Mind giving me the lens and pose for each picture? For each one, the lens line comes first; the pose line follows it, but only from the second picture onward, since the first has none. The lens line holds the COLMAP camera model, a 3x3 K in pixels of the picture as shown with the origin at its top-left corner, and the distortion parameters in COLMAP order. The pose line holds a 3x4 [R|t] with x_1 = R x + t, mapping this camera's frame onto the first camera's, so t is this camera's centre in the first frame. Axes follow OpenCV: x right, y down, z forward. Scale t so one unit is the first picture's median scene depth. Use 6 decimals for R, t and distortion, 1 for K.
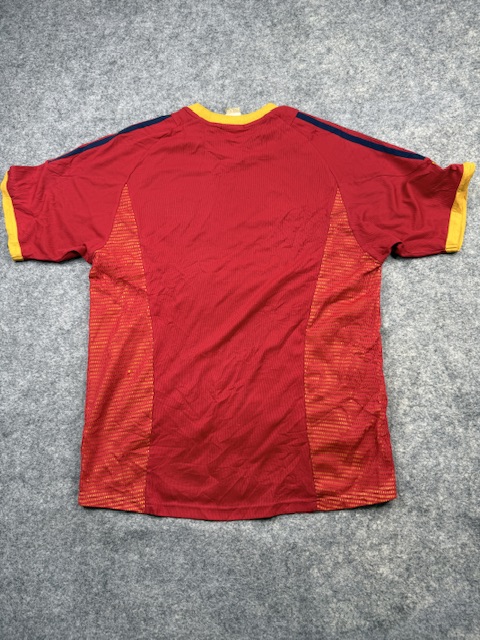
lens RADIAL K [[536.5, 0, 240.0], [0, 536.5, 320.0], [0, 0, 1]] dist [-0.018331, -0.012547]
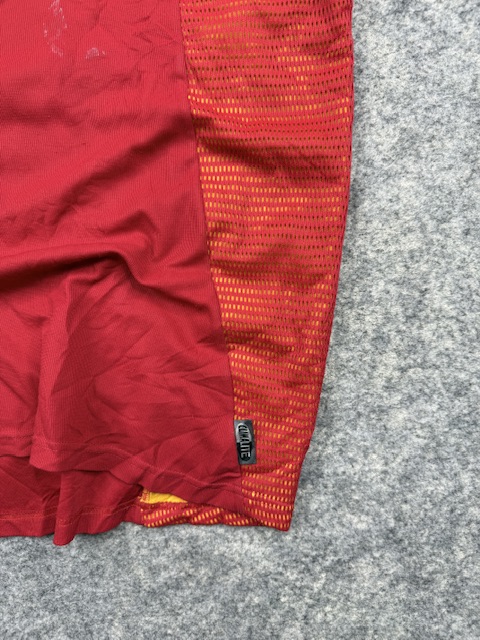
lens RADIAL K [[536.5, 0, 240.0], [0, 536.5, 320.0], [0, 0, 1]] dist [-0.018331, -0.012547]
pose [[0.997114, -0.075388, 0.008933, 0.188114], [0.067842, 0.937696, 0.340770, -0.032350], [-0.034067, -0.339180, 0.940104, 0.614564]]
